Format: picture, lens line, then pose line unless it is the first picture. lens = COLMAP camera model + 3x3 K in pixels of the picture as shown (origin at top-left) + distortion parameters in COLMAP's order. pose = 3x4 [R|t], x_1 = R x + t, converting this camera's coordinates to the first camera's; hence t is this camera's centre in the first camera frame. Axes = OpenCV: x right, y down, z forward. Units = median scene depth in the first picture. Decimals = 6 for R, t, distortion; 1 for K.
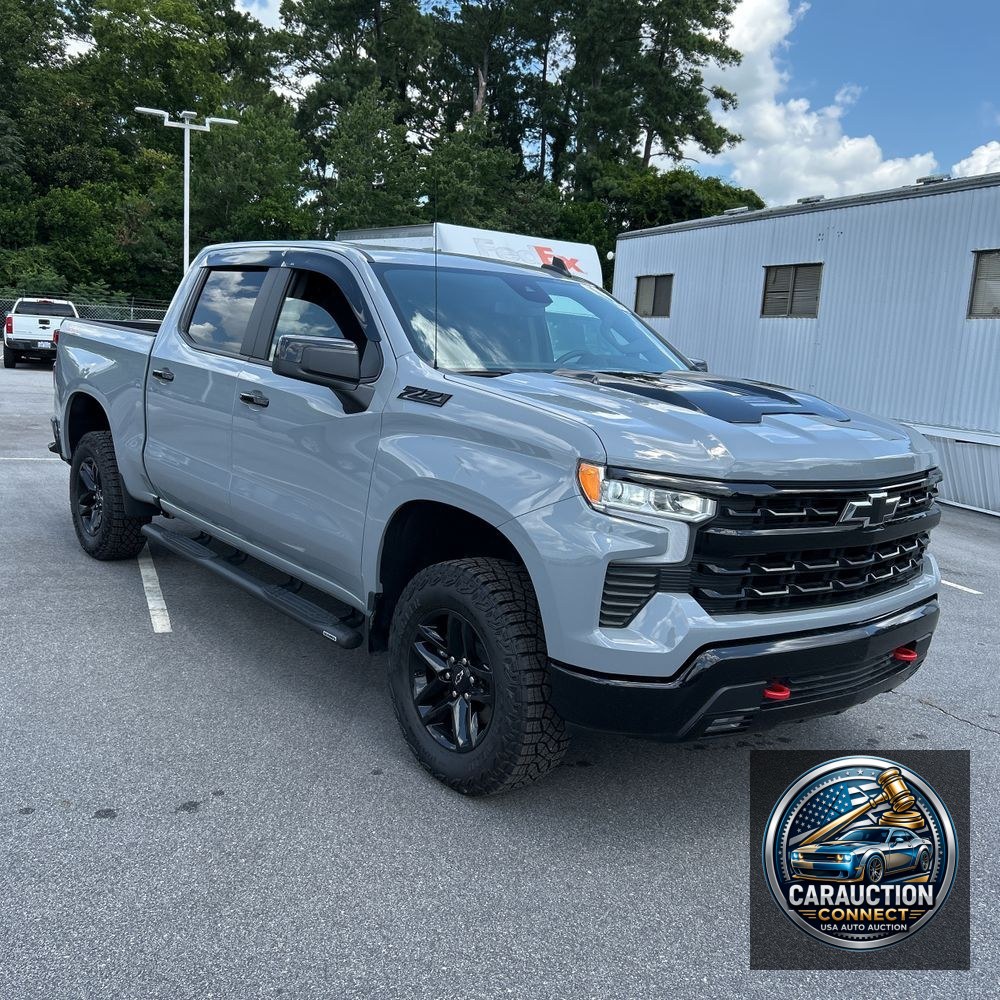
lens RADIAL K [[1021.6, 0, 488.4], [0, 1021.6, 491.9], [0, 0, 1]] dist [0.025215, 0.016129]
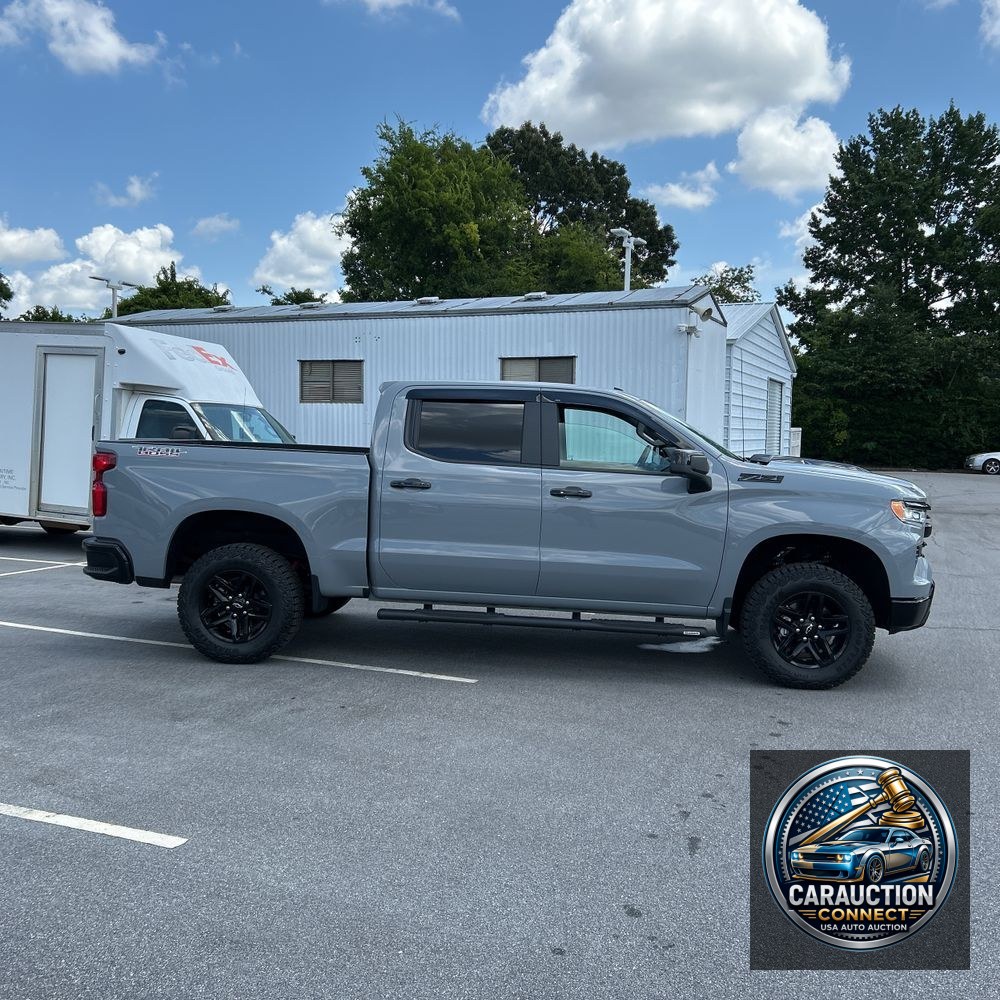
lens RADIAL K [[1021.6, 0, 488.4], [0, 1021.6, 491.9], [0, 0, 1]] dist [0.025215, 0.016129]
pose [[0.685884, -0.091432, 0.721944, -0.988331], [0.134779, 0.990872, -0.002556, -0.076588], [-0.715121, 0.099056, 0.691947, 0.066634]]
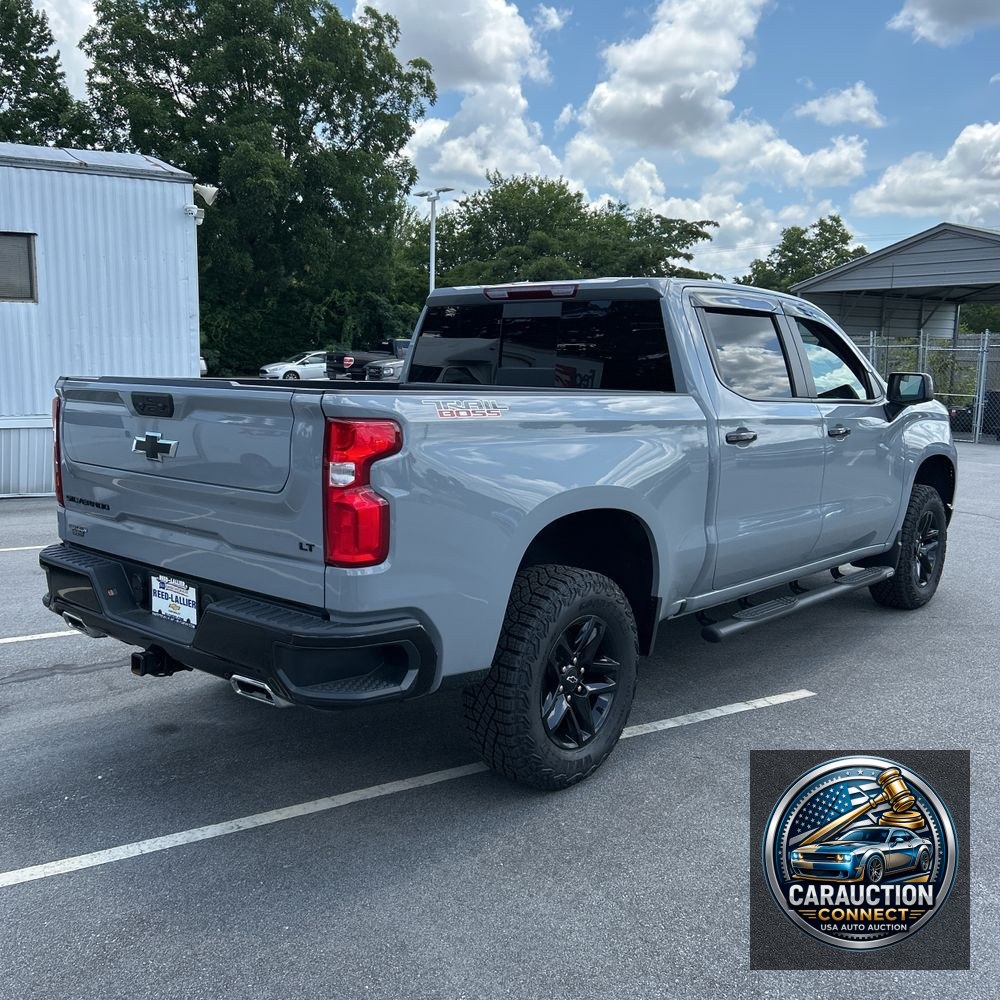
lens RADIAL K [[1021.6, 0, 488.4], [0, 1021.6, 491.9], [0, 0, 1]] dist [0.025215, 0.016129]
pose [[-0.183008, -0.196961, 0.963179, -0.940786], [0.128013, 0.966610, 0.221985, -0.242629], [-0.974741, 0.163925, -0.151683, 1.151853]]
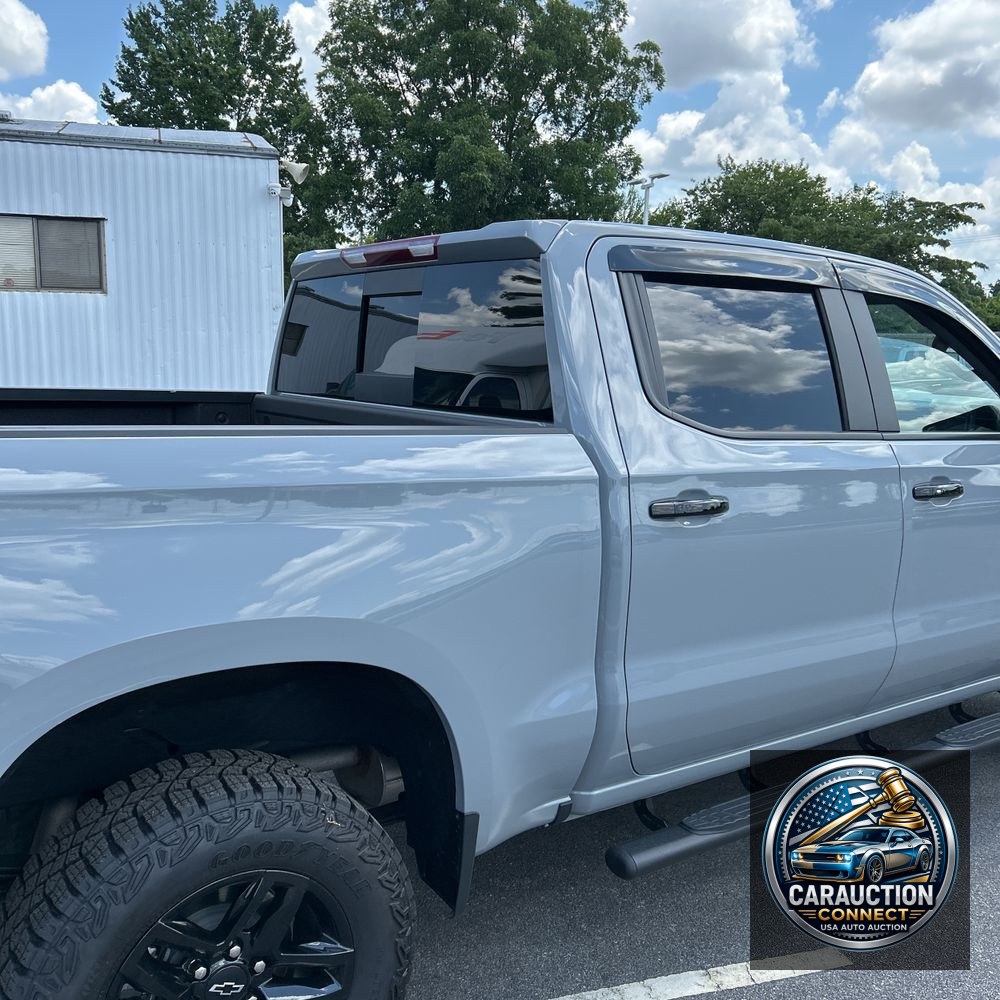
lens RADIAL K [[1021.6, 0, 488.4], [0, 1021.6, 491.9], [0, 0, 1]] dist [0.025215, 0.016129]
pose [[0.050876, -0.202269, 0.978008, -0.662988], [0.139875, 0.971067, 0.193558, -0.190825], [-0.988861, 0.126951, 0.077696, 0.908348]]
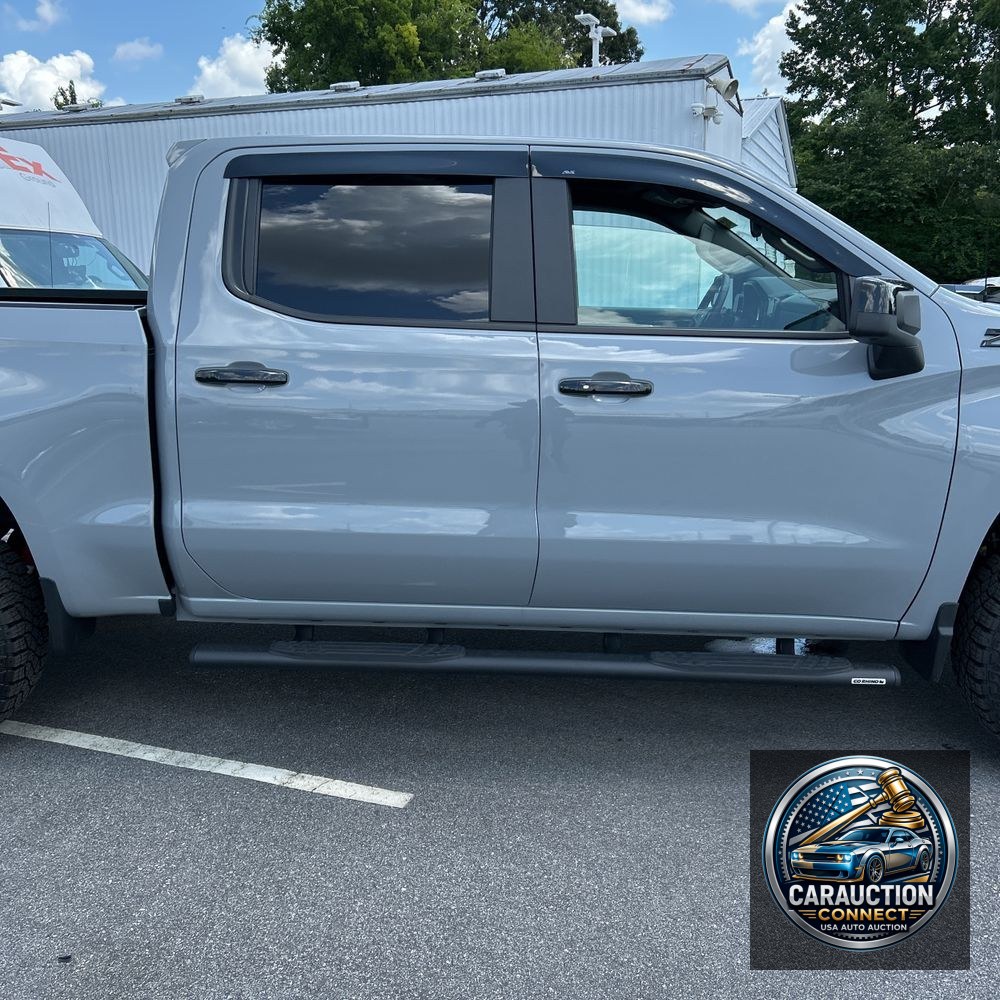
lens RADIAL K [[1021.6, 0, 488.4], [0, 1021.6, 491.9], [0, 0, 1]] dist [0.025215, 0.016129]
pose [[0.649722, -0.224187, 0.726362, -0.555068], [0.162799, 0.974390, 0.155118, -0.100506], [-0.742535, 0.017468, 0.669579, 0.461834]]
